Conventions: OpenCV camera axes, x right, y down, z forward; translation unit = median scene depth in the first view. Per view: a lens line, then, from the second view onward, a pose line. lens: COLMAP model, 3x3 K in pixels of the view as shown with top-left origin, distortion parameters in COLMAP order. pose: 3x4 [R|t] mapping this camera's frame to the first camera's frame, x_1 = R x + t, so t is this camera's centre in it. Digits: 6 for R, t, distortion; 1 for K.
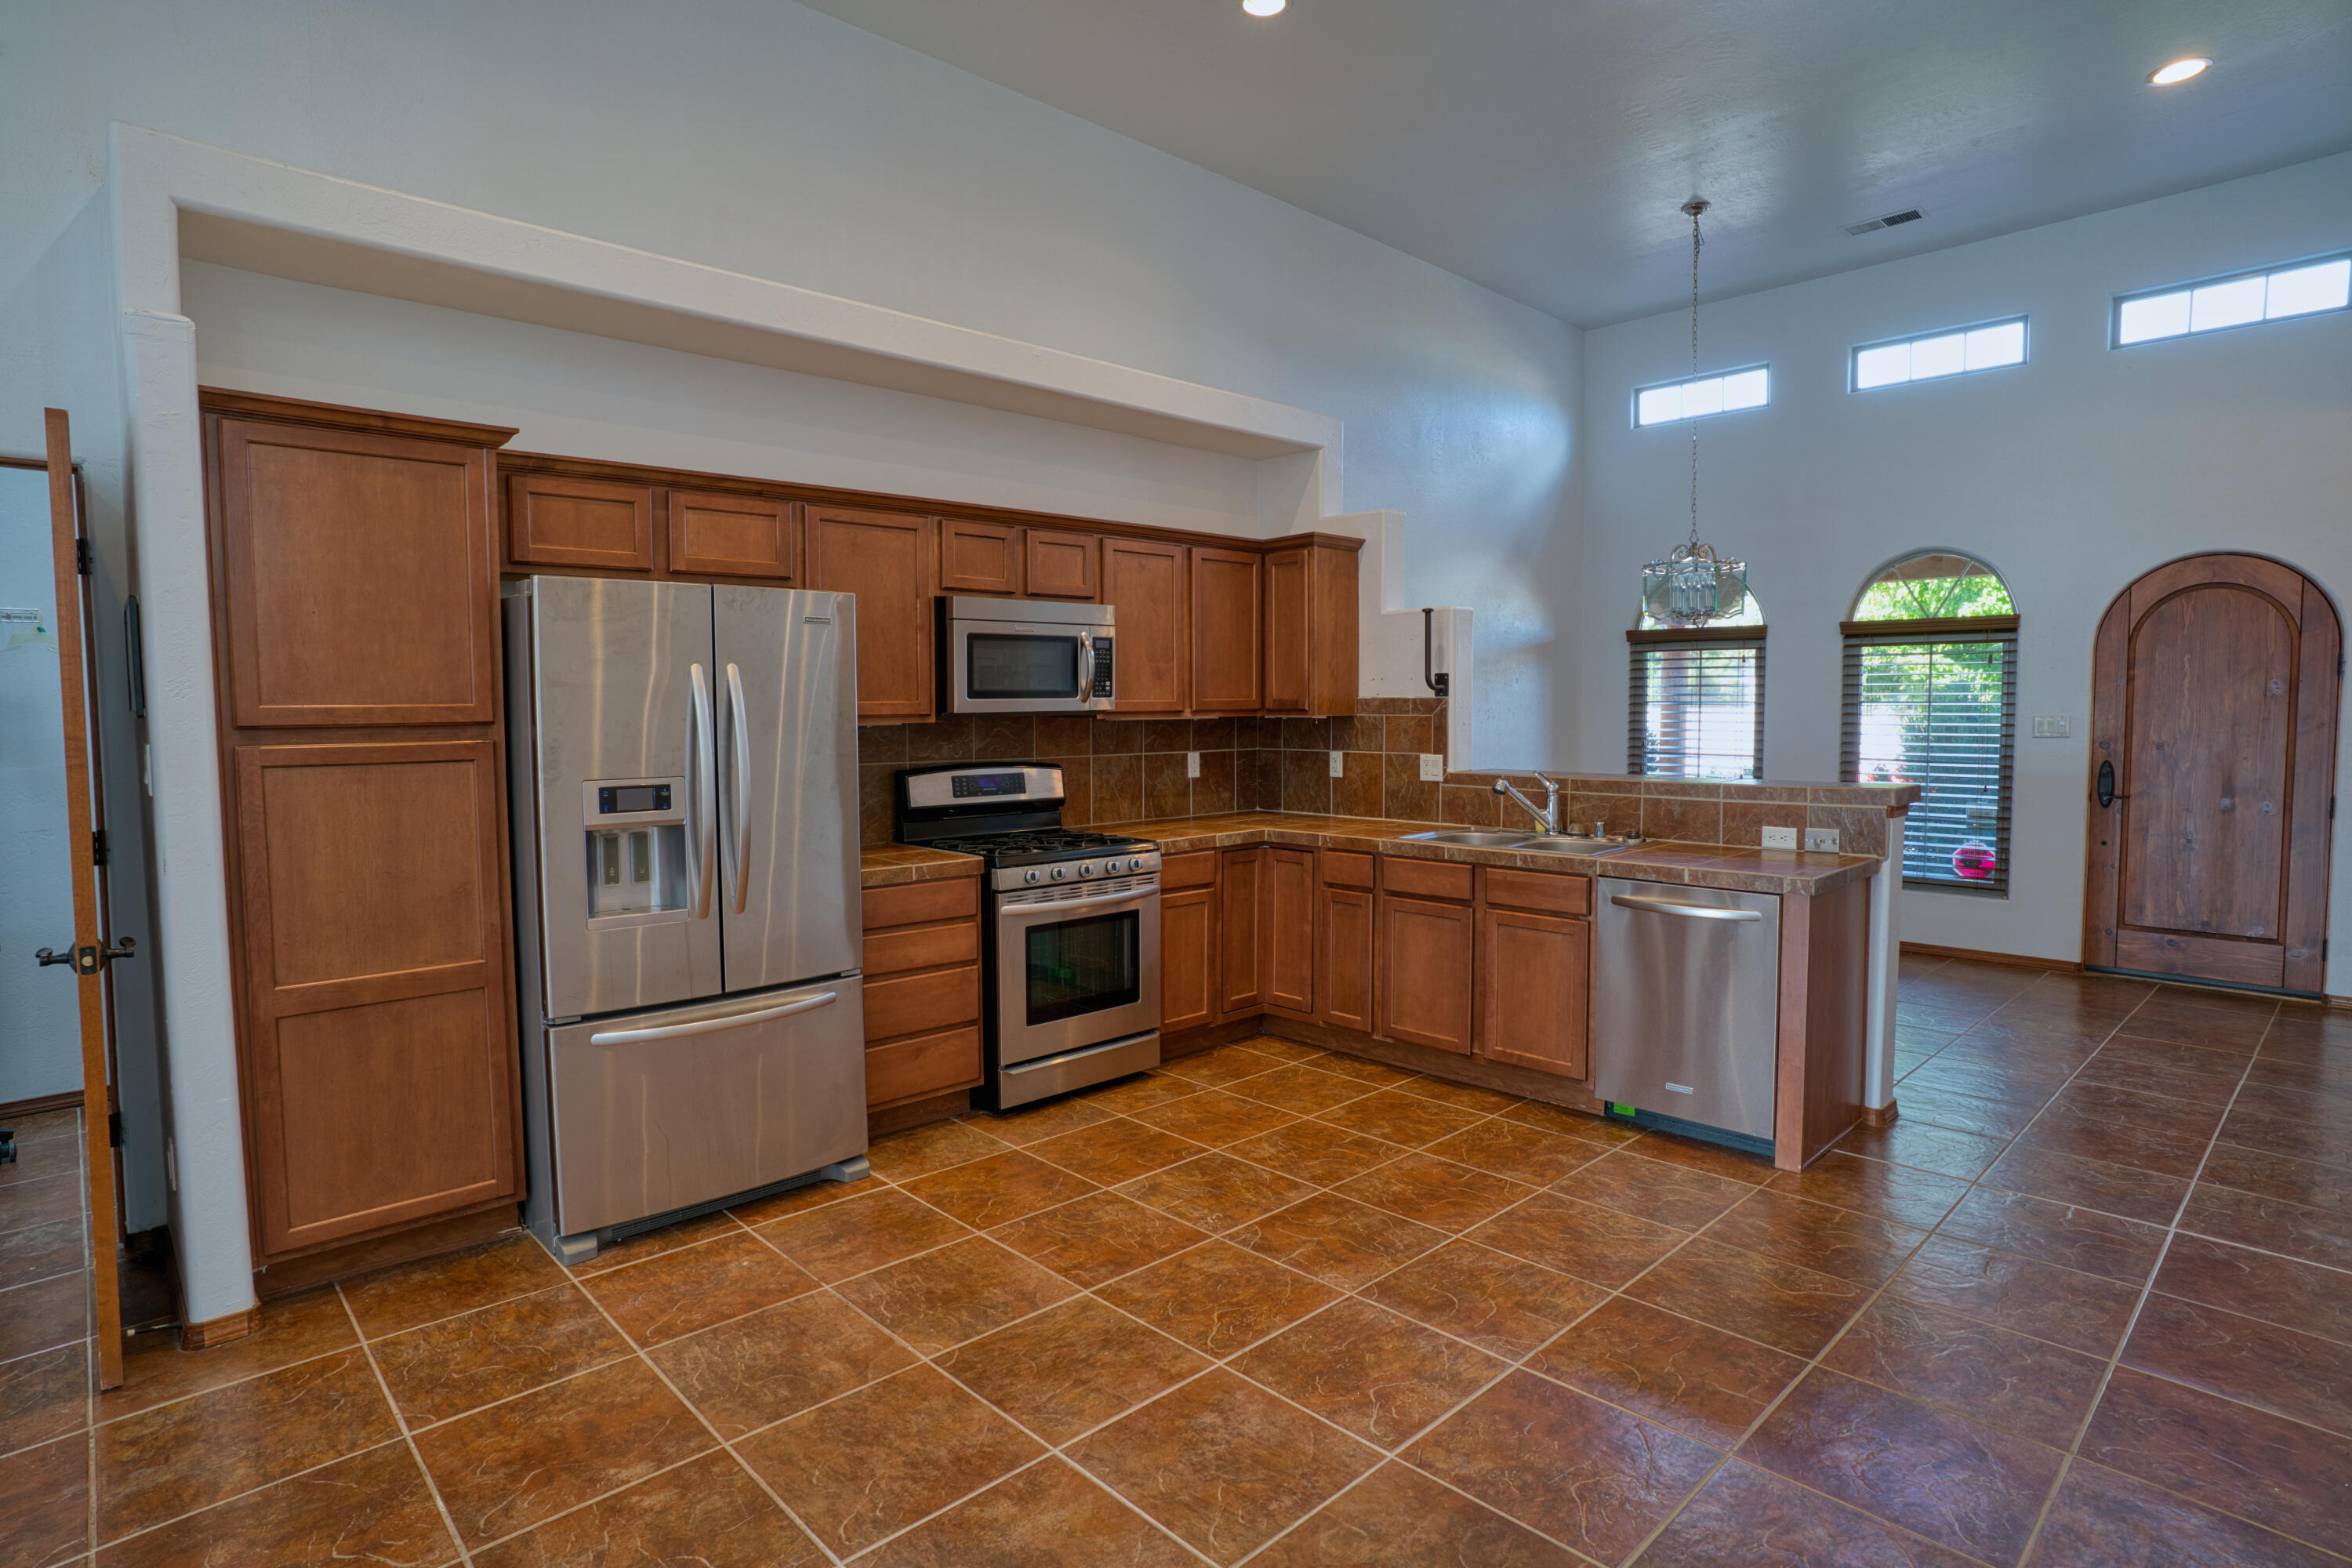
lens RADIAL K [[1213.2, 0, 1175.1], [0, 1213.2, 770.8], [0, 0, 1]] dist [-0.080224, 0.044132]
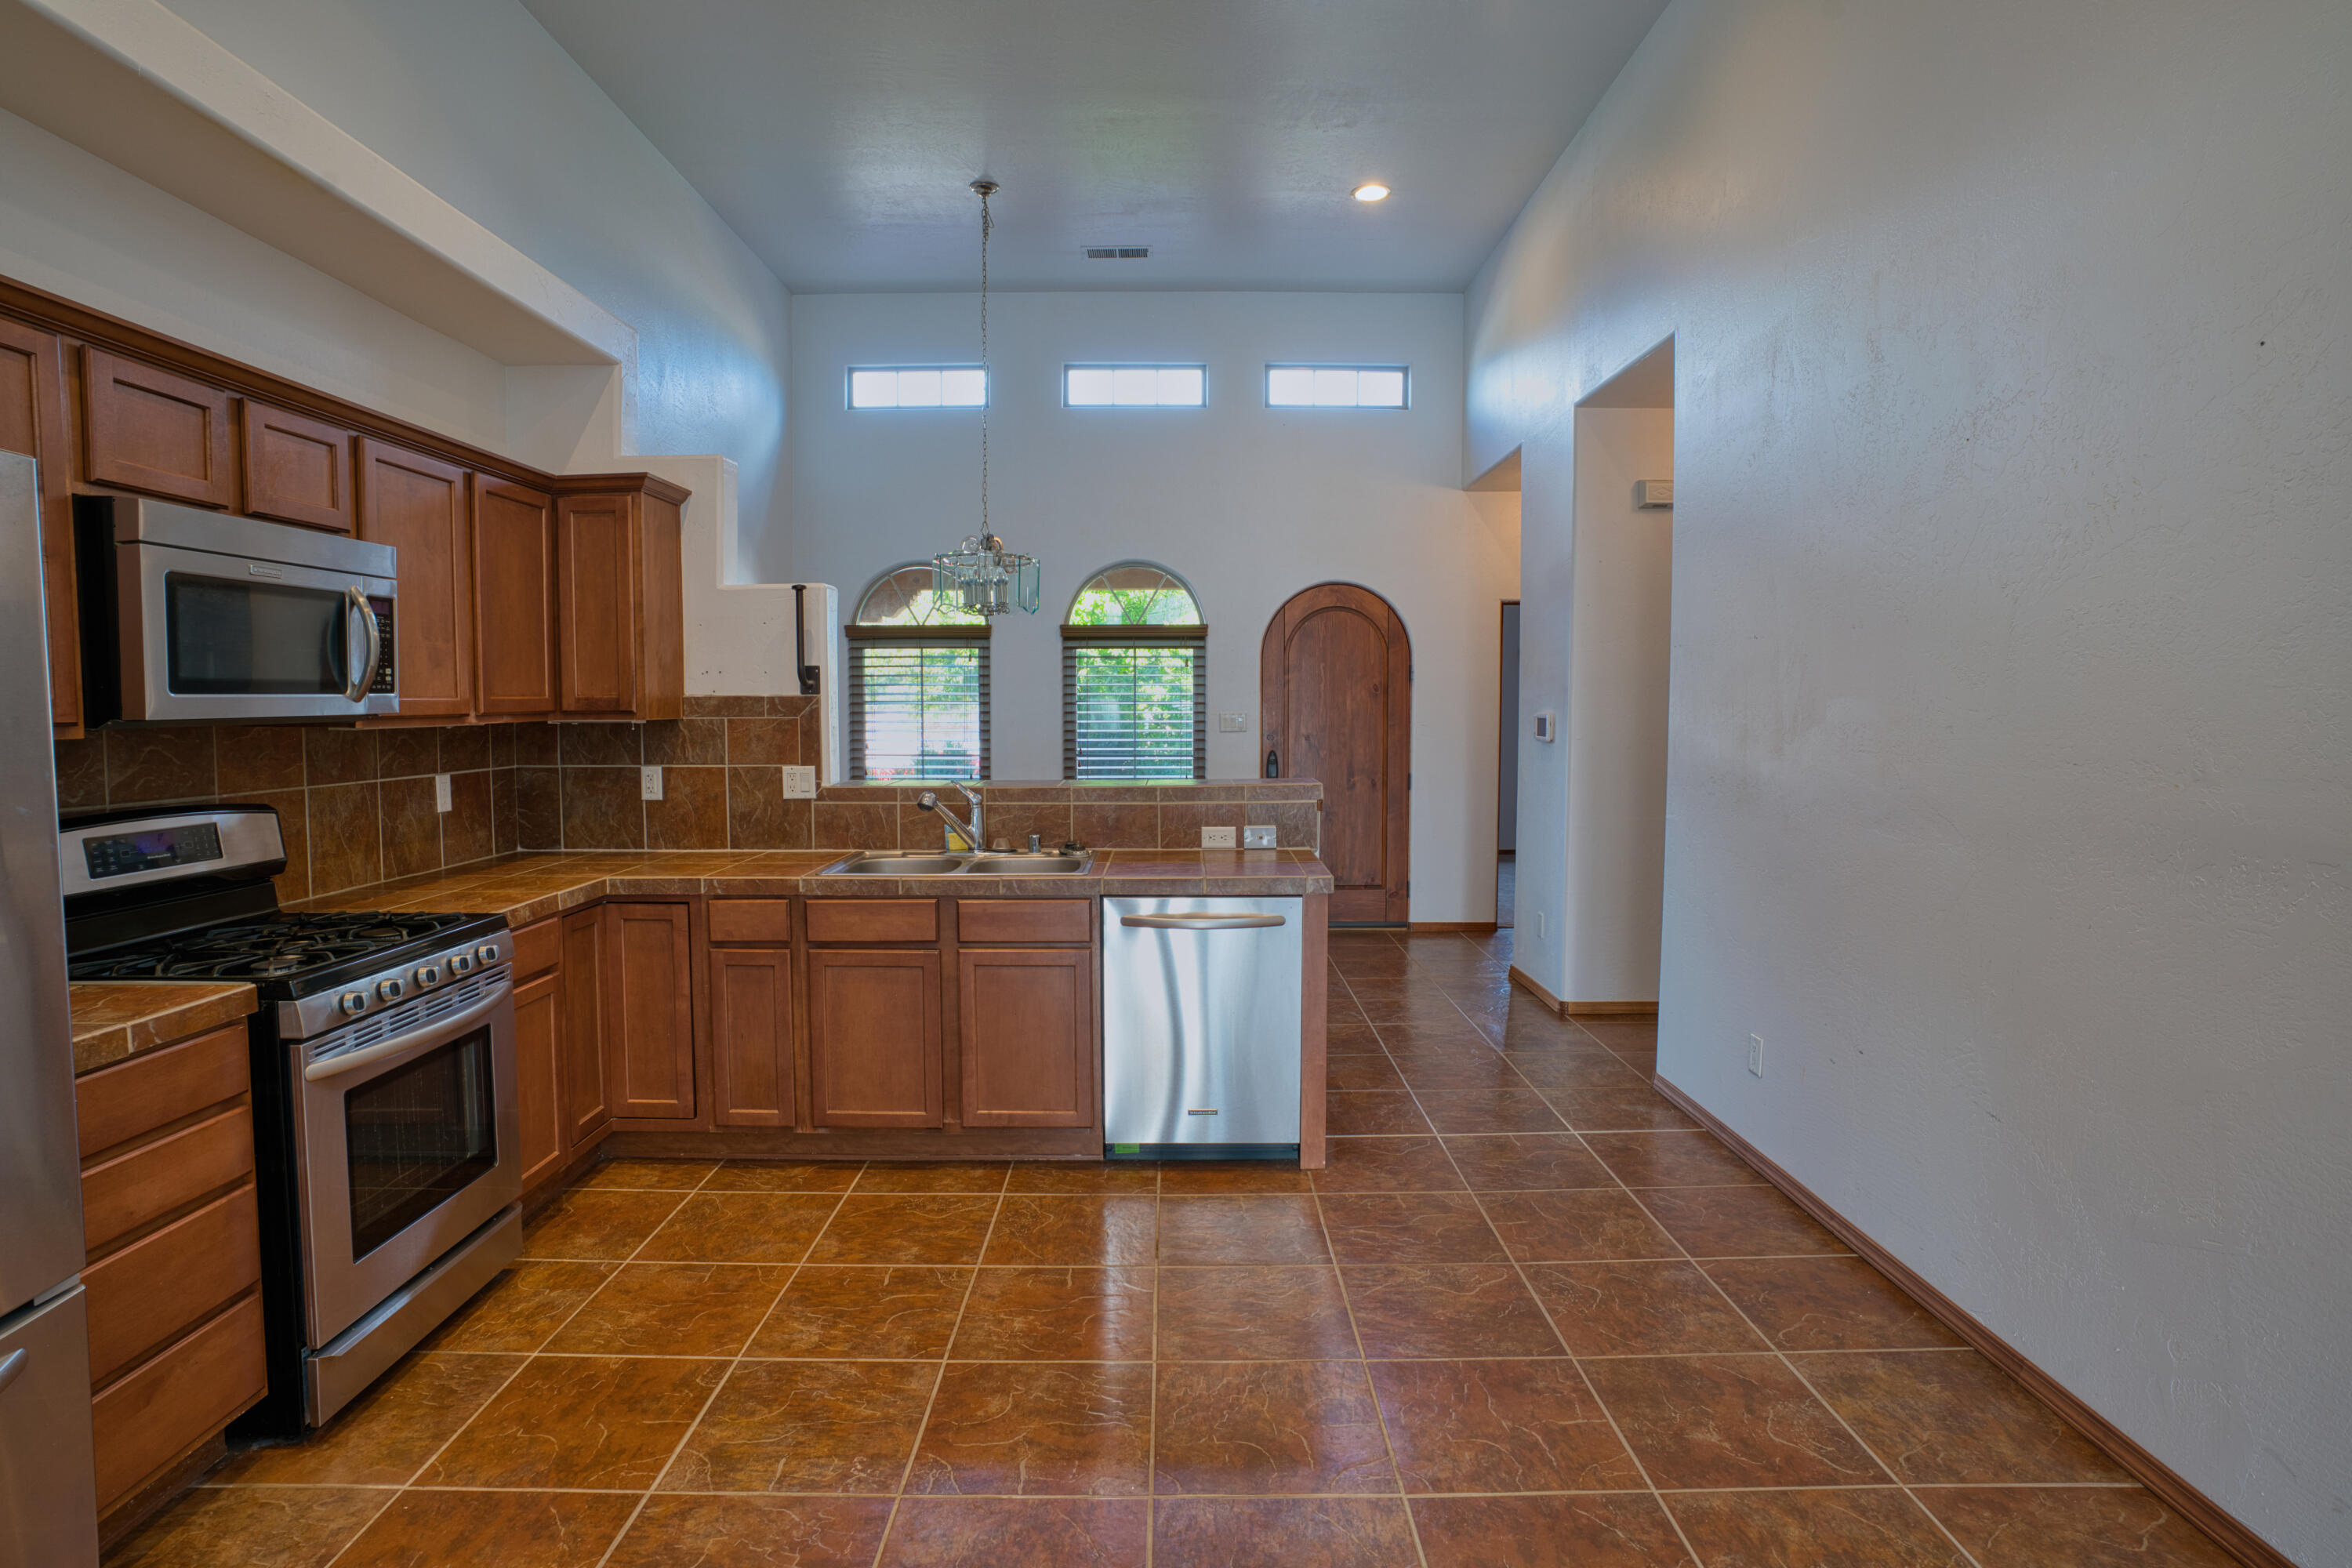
lens RADIAL K [[1213.2, 0, 1175.1], [0, 1213.2, 770.8], [0, 0, 1]] dist [-0.080224, 0.044132]
pose [[0.690496, -0.037981, 0.722338, -0.214438], [0.038371, 0.999138, 0.015855, -0.014604], [-0.722318, 0.016769, 0.691358, 0.283619]]
